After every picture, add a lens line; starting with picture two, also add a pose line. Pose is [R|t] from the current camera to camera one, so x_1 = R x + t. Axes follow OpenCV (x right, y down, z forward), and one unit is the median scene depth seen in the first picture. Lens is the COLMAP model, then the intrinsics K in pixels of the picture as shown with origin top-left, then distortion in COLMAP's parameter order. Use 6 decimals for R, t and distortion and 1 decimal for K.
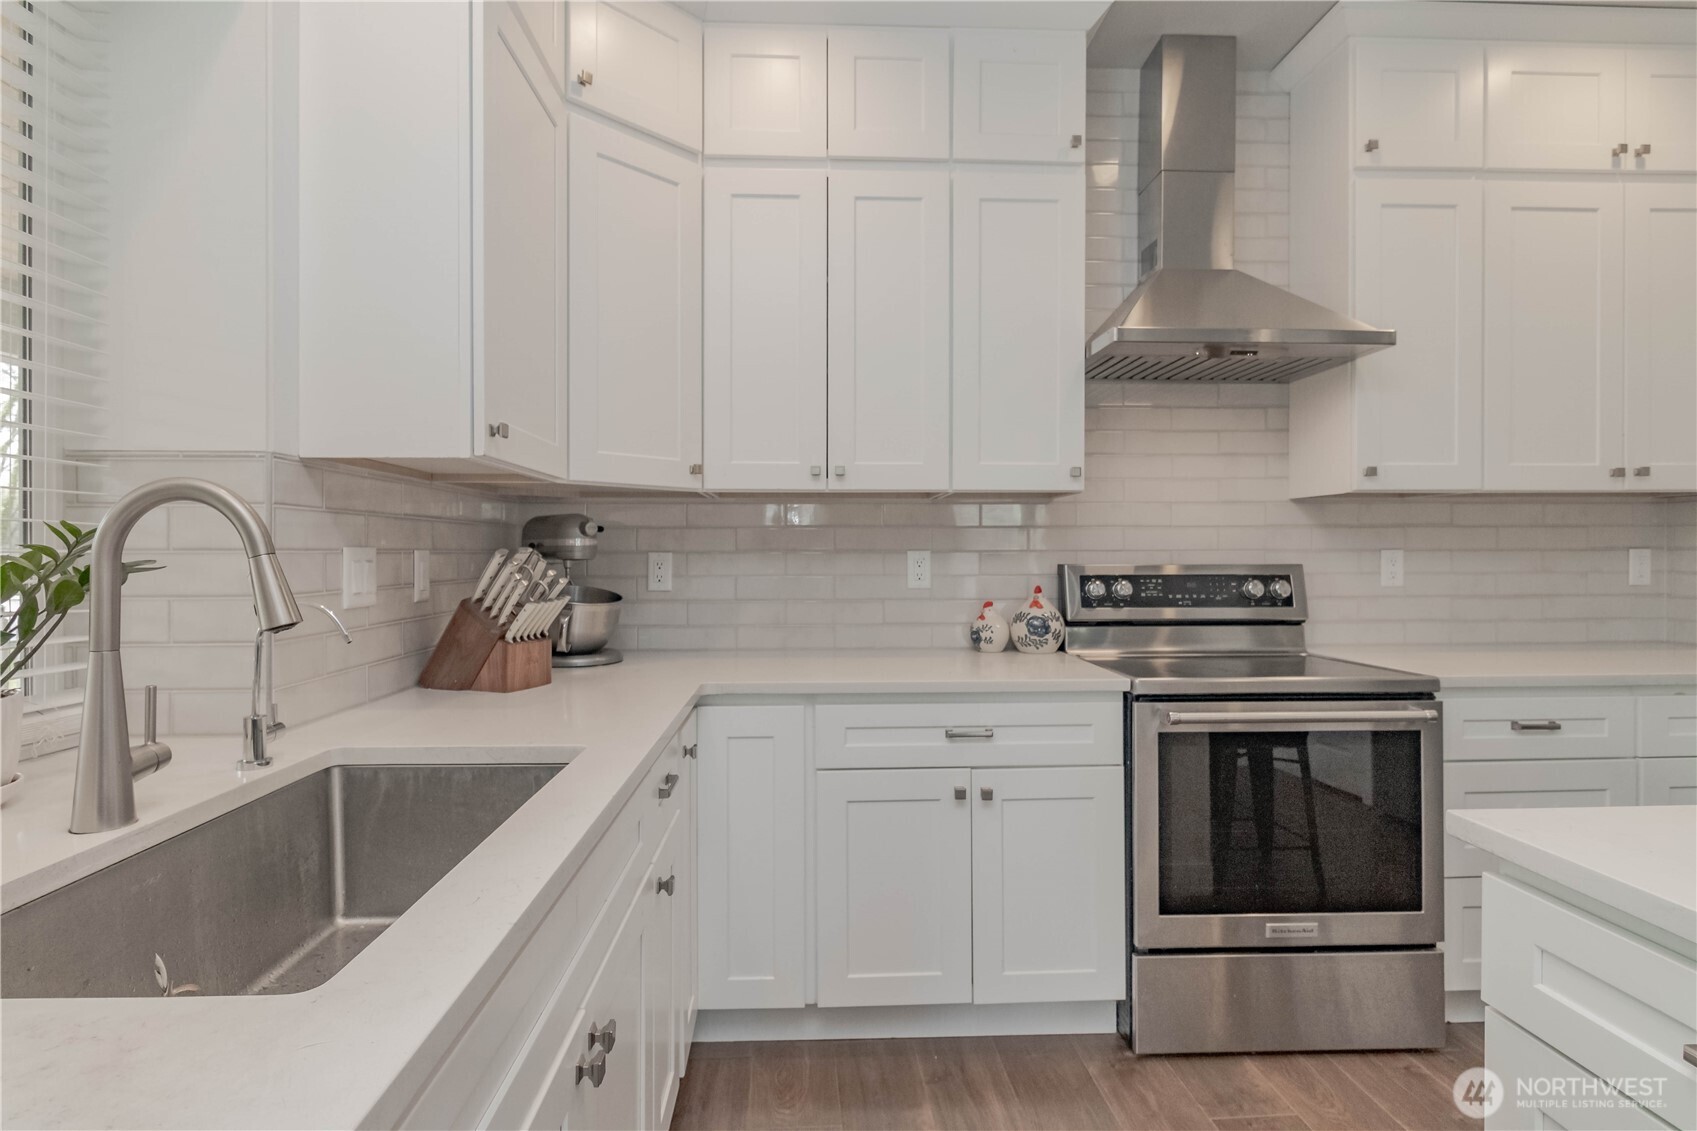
lens RADIAL K [[896.2, 0, 835.7], [0, 896.2, 555.2], [0, 0, 1]] dist [-0.002675, 0.003072]
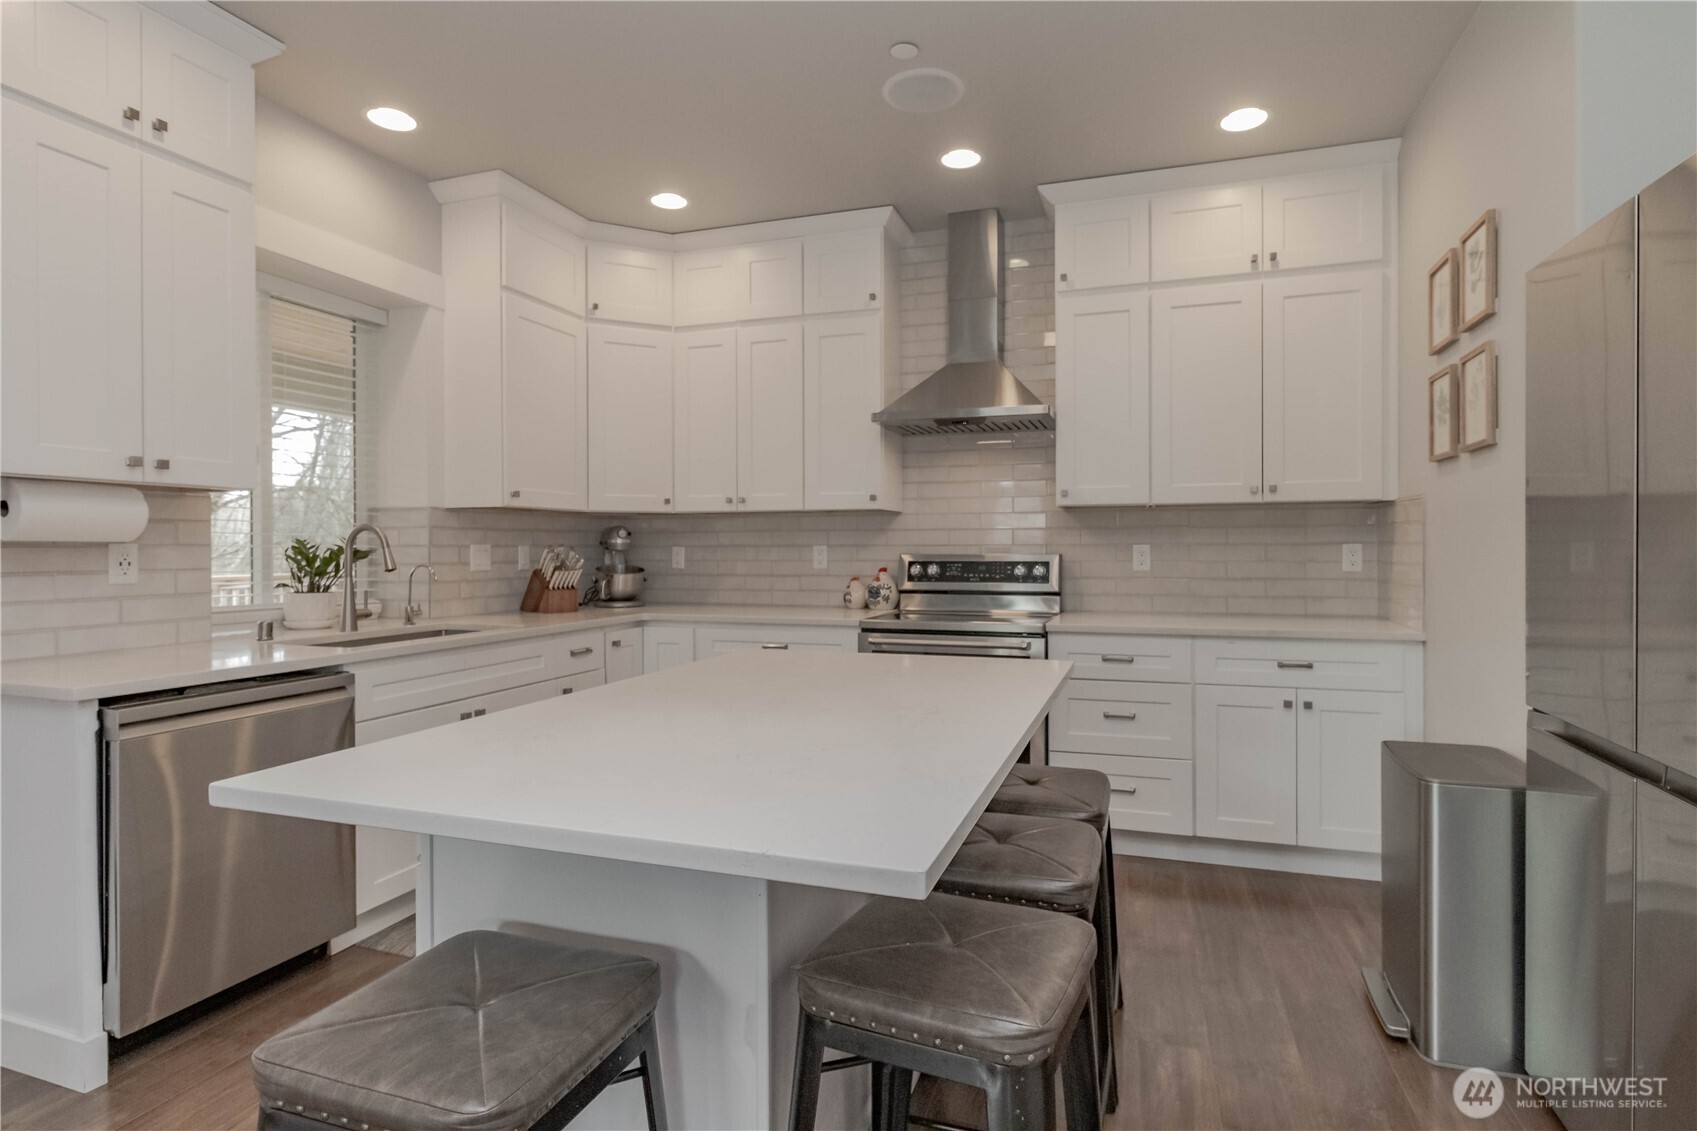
lens RADIAL K [[851.5, 0, 839.0], [0, 851.5, 554.6], [0, 0, 1]] dist [0.005651, -0.009802]
pose [[0.933405, 0.003189, -0.358812, 0.743376], [-0.001245, 0.999983, 0.005647, 0.003012], [0.358824, -0.004824, 0.933393, -0.465989]]
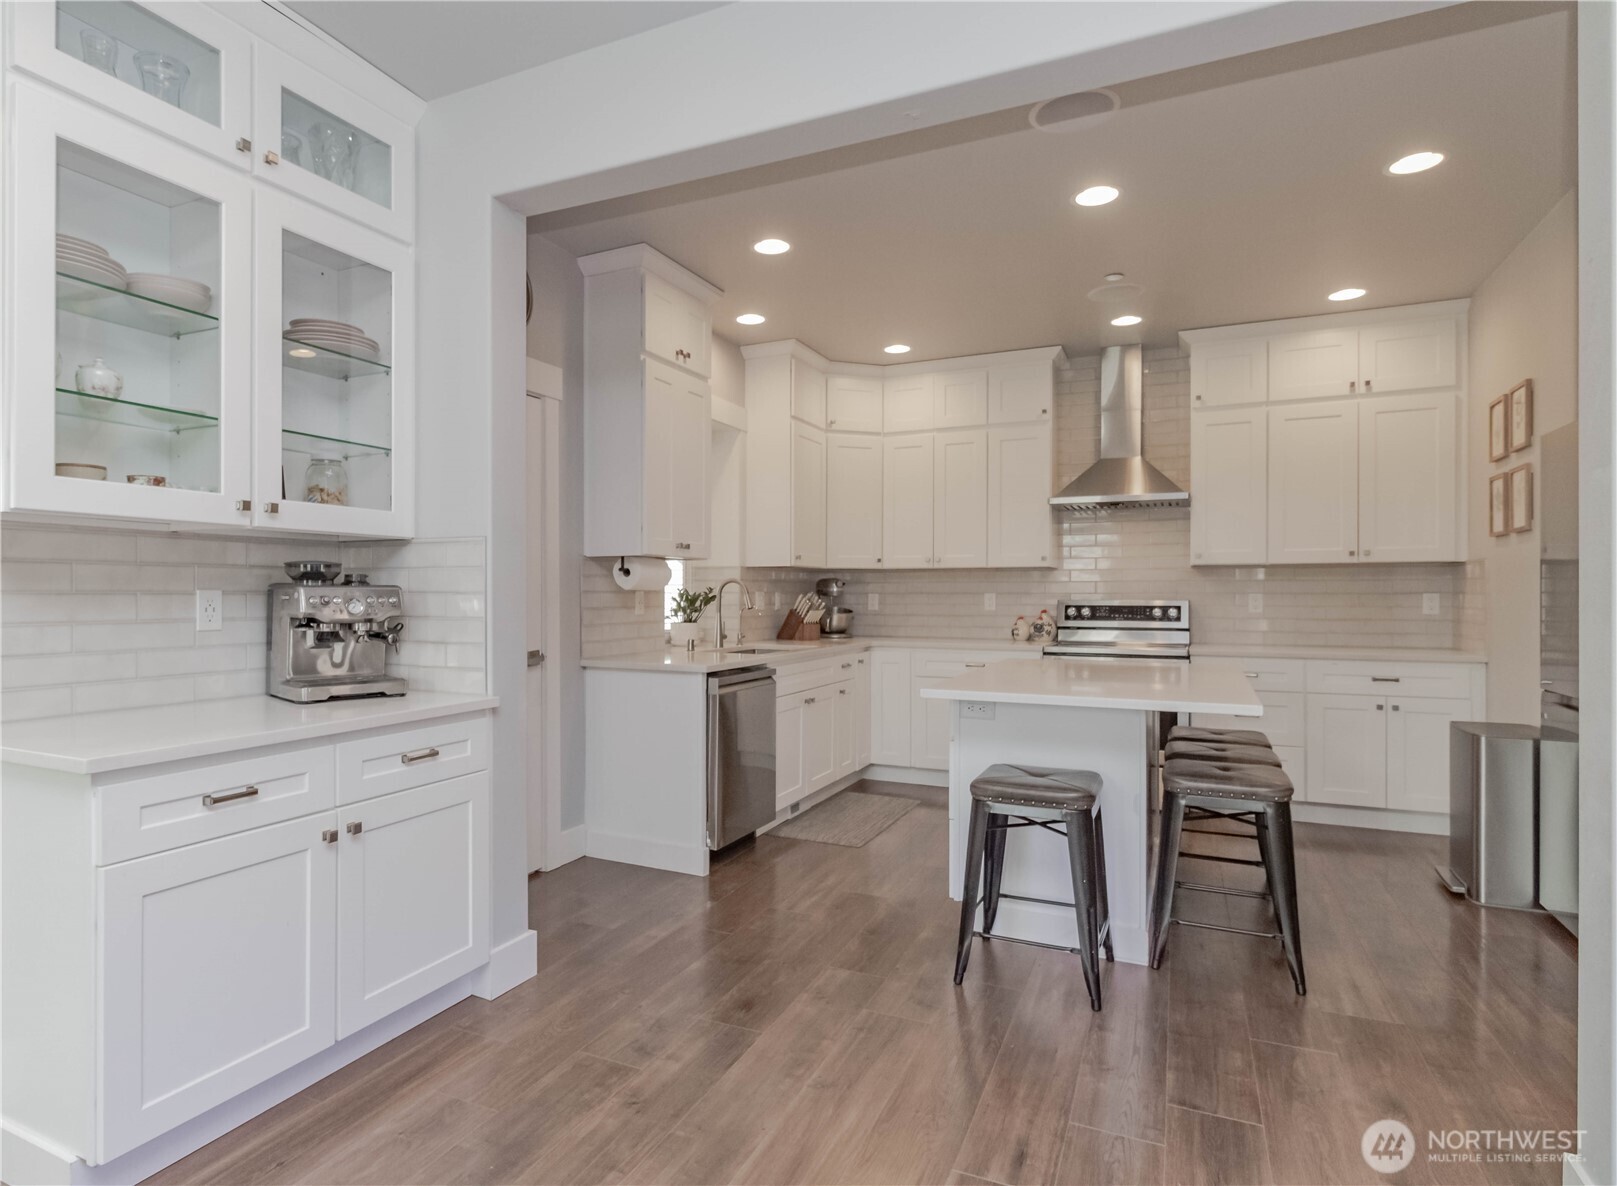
lens RADIAL K [[883.3, 0, 712.4], [0, 883.3, 597.8], [0, 0, 1]] dist [-0.006400, -0.000388]
pose [[0.871095, 0.005641, -0.491082, 0.607414], [-0.004740, 0.999984, 0.003080, 0.003162], [0.491092, -0.000355, 0.871108, -1.283102]]
